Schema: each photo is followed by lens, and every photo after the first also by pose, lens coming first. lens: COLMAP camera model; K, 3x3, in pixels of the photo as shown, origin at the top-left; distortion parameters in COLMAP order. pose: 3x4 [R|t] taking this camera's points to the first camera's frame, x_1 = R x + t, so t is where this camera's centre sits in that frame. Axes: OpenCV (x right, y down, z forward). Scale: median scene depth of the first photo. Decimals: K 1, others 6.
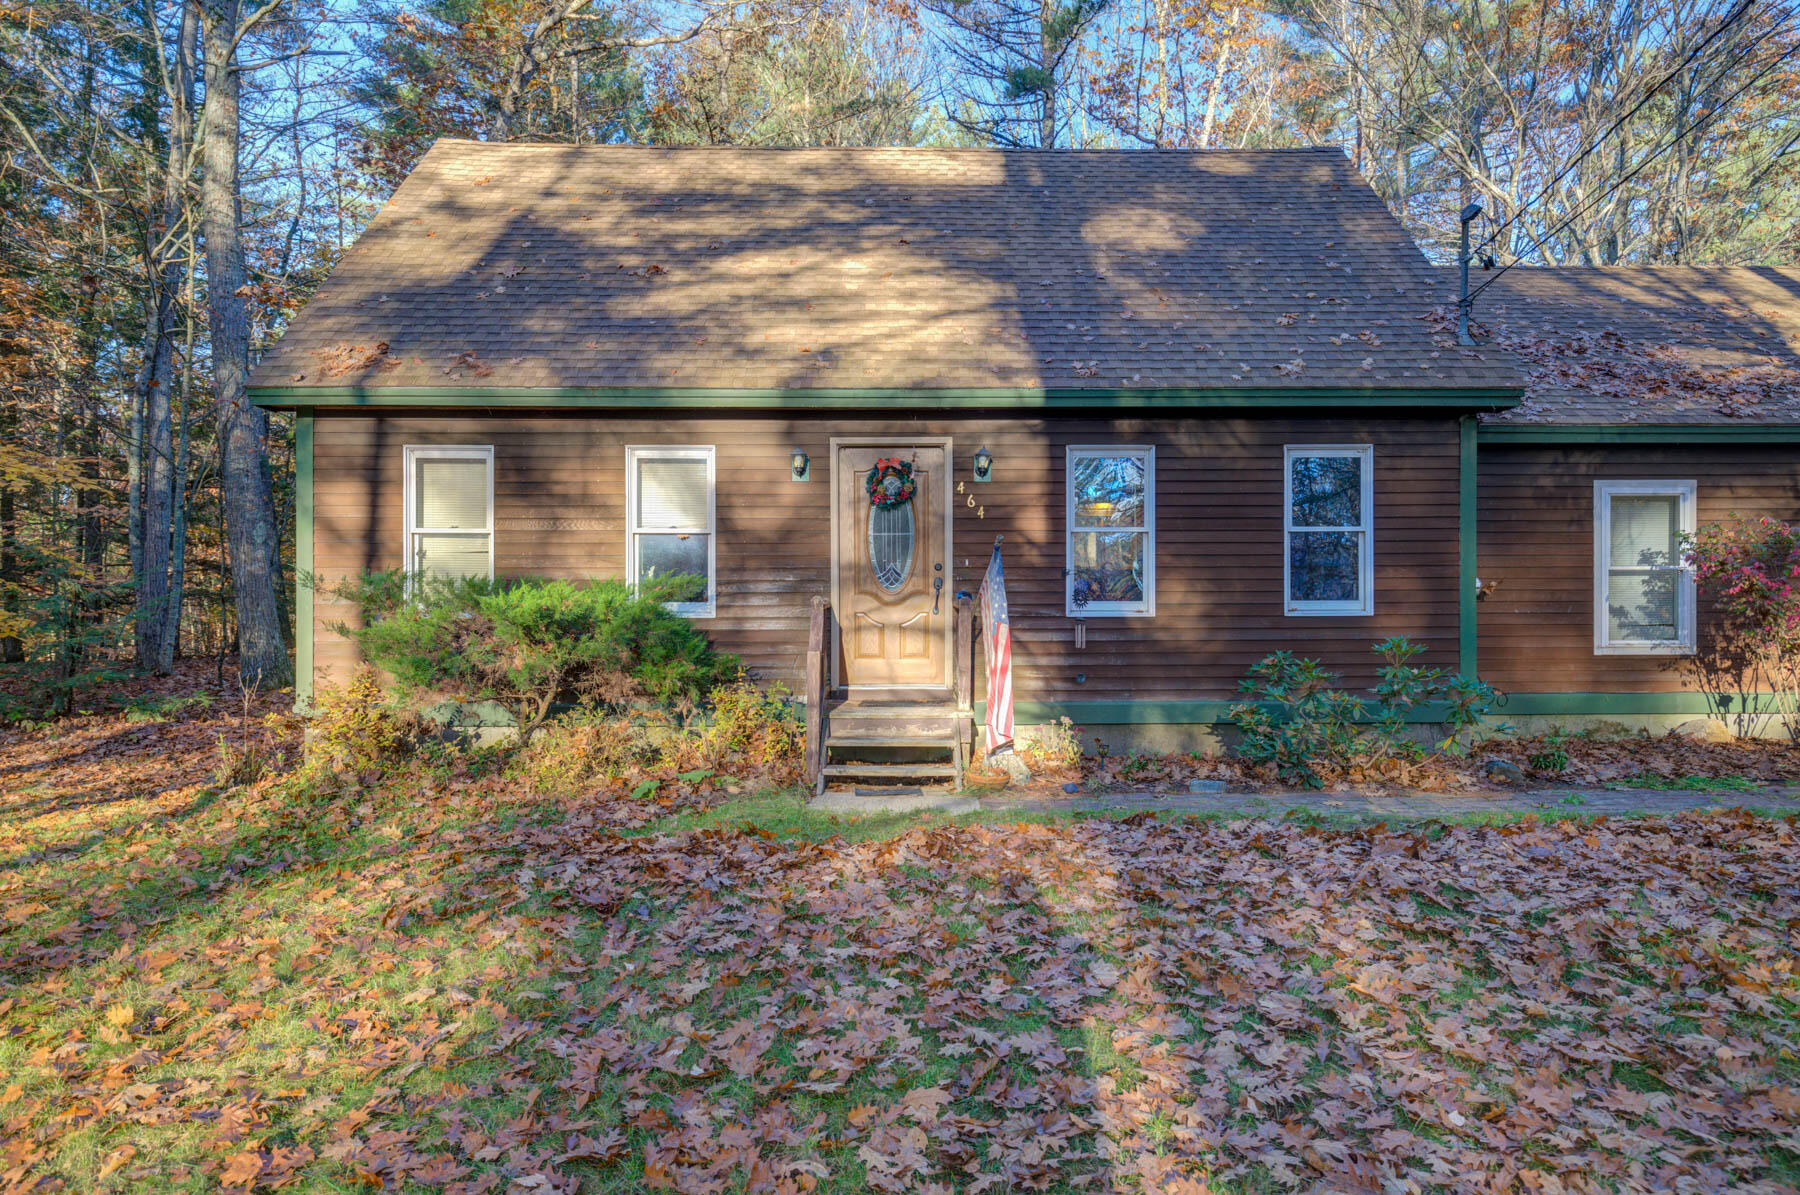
lens RADIAL K [[1174.1, 0, 914.4], [0, 1174.1, 609.1], [0, 0, 1]] dist [0.003247, 0.004279]
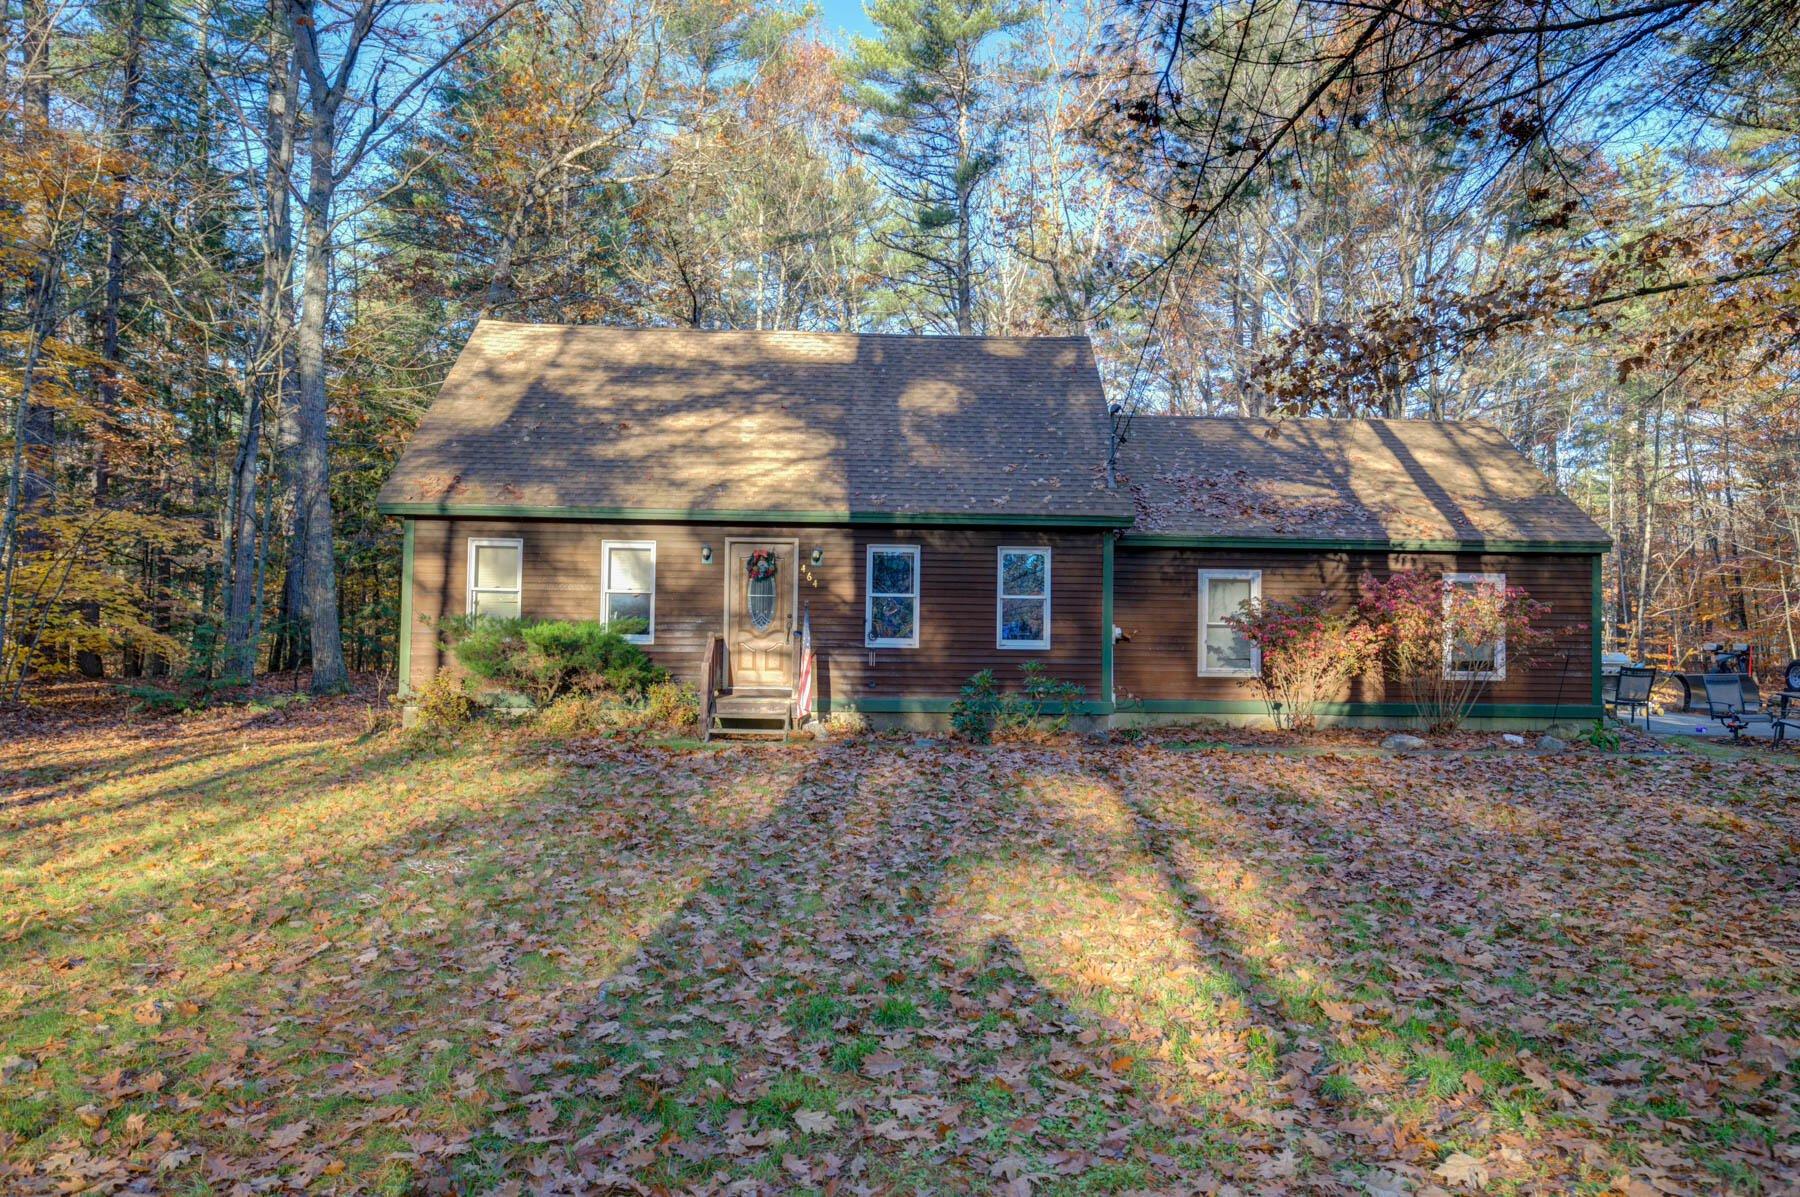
lens RADIAL K [[1247.7, 0, 928.4], [0, 1247.7, 634.0], [0, 0, 1]] dist [0.007592, -0.003187]
pose [[0.999745, 0.016624, 0.015252, 0.189299], [-0.016468, 0.999812, -0.010266, 0.004751], [-0.015420, 0.010013, 0.999831, -0.761316]]
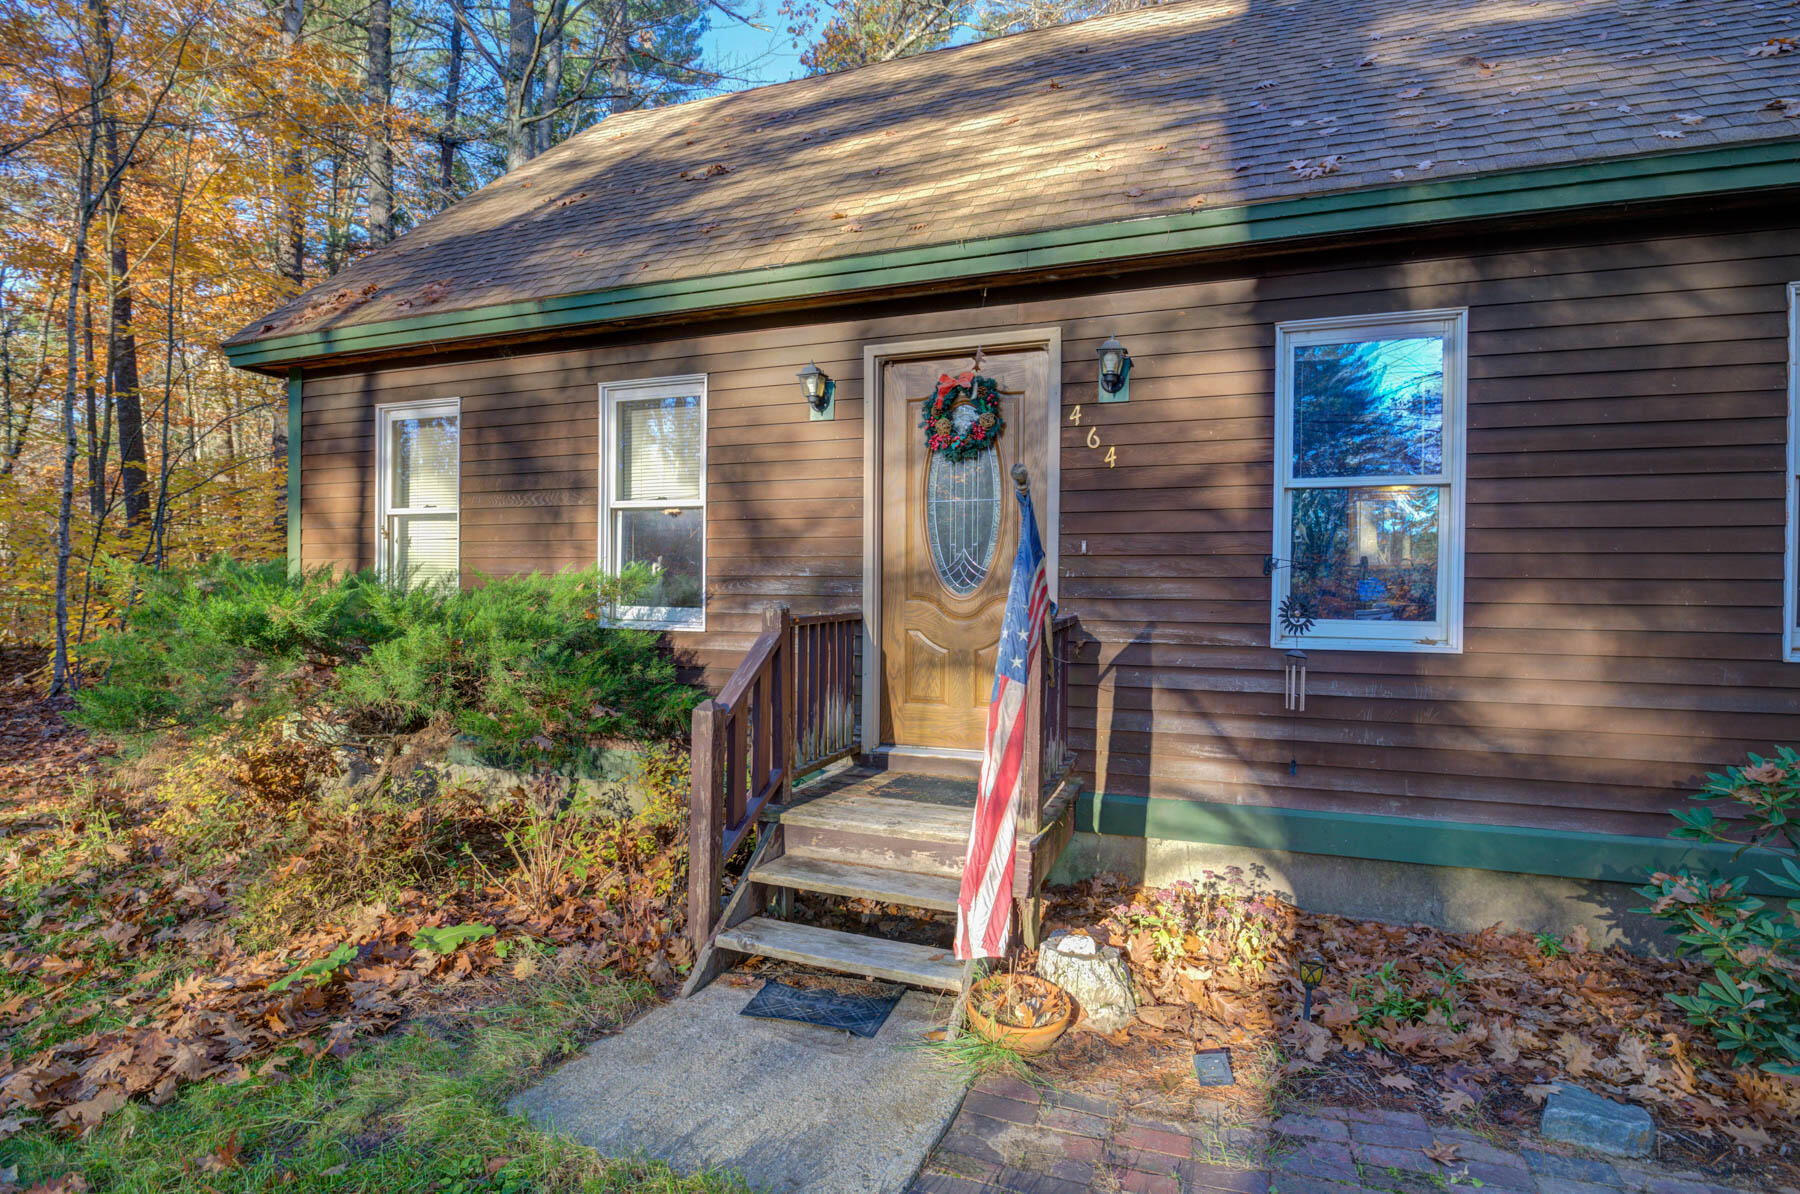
lens RADIAL K [[877.8, 0, 919.9], [0, 877.8, 595.2], [0, 0, 1]] dist [-0.024724, 0.000351]
pose [[0.930739, 0.013605, -0.365431, 0.124299], [-0.007118, 0.999792, 0.019091, -0.023366], [0.365615, -0.015168, 0.930643, 0.569174]]
